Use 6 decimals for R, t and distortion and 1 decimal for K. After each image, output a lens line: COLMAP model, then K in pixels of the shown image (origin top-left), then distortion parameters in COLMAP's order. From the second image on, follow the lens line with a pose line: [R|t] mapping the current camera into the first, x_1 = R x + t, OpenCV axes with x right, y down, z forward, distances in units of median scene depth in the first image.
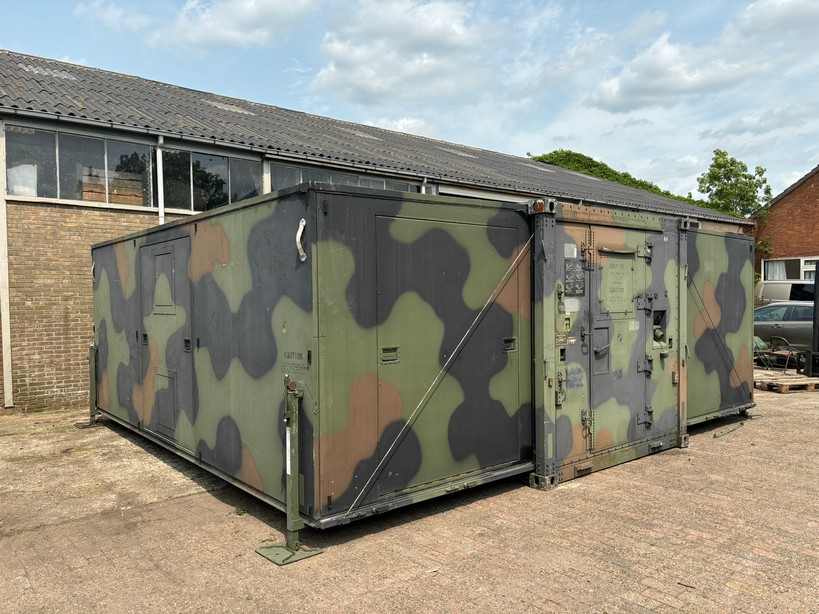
lens RADIAL K [[617.9, 0, 409.5], [0, 617.9, 307.0], [0, 0, 1]] dist [0.062889, -0.072852]
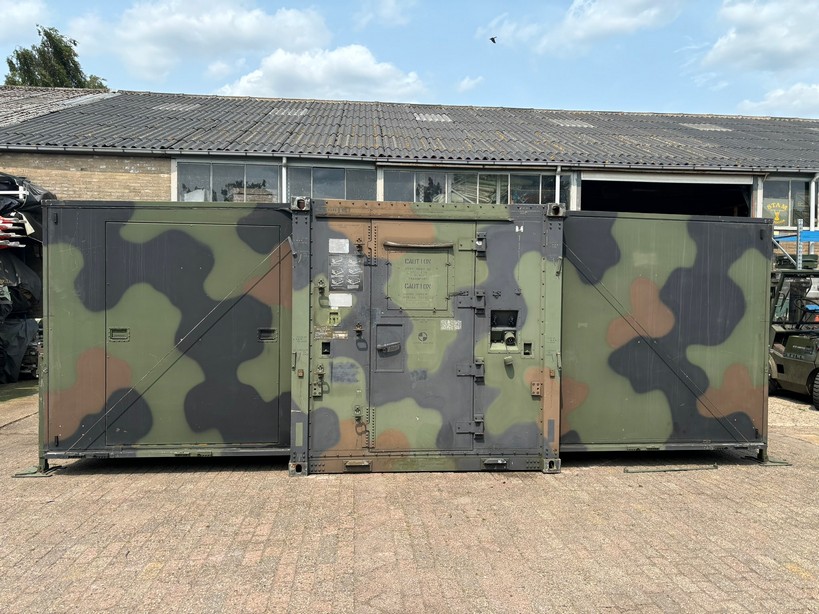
lens RADIAL K [[617.9, 0, 409.5], [0, 617.9, 307.0], [0, 0, 1]] dist [0.062889, -0.072852]
pose [[0.827483, 0.033266, -0.560504, 0.897242], [-0.029001, 0.999443, 0.016503, -0.011405], [0.560741, 0.002599, 0.827987, 0.229190]]
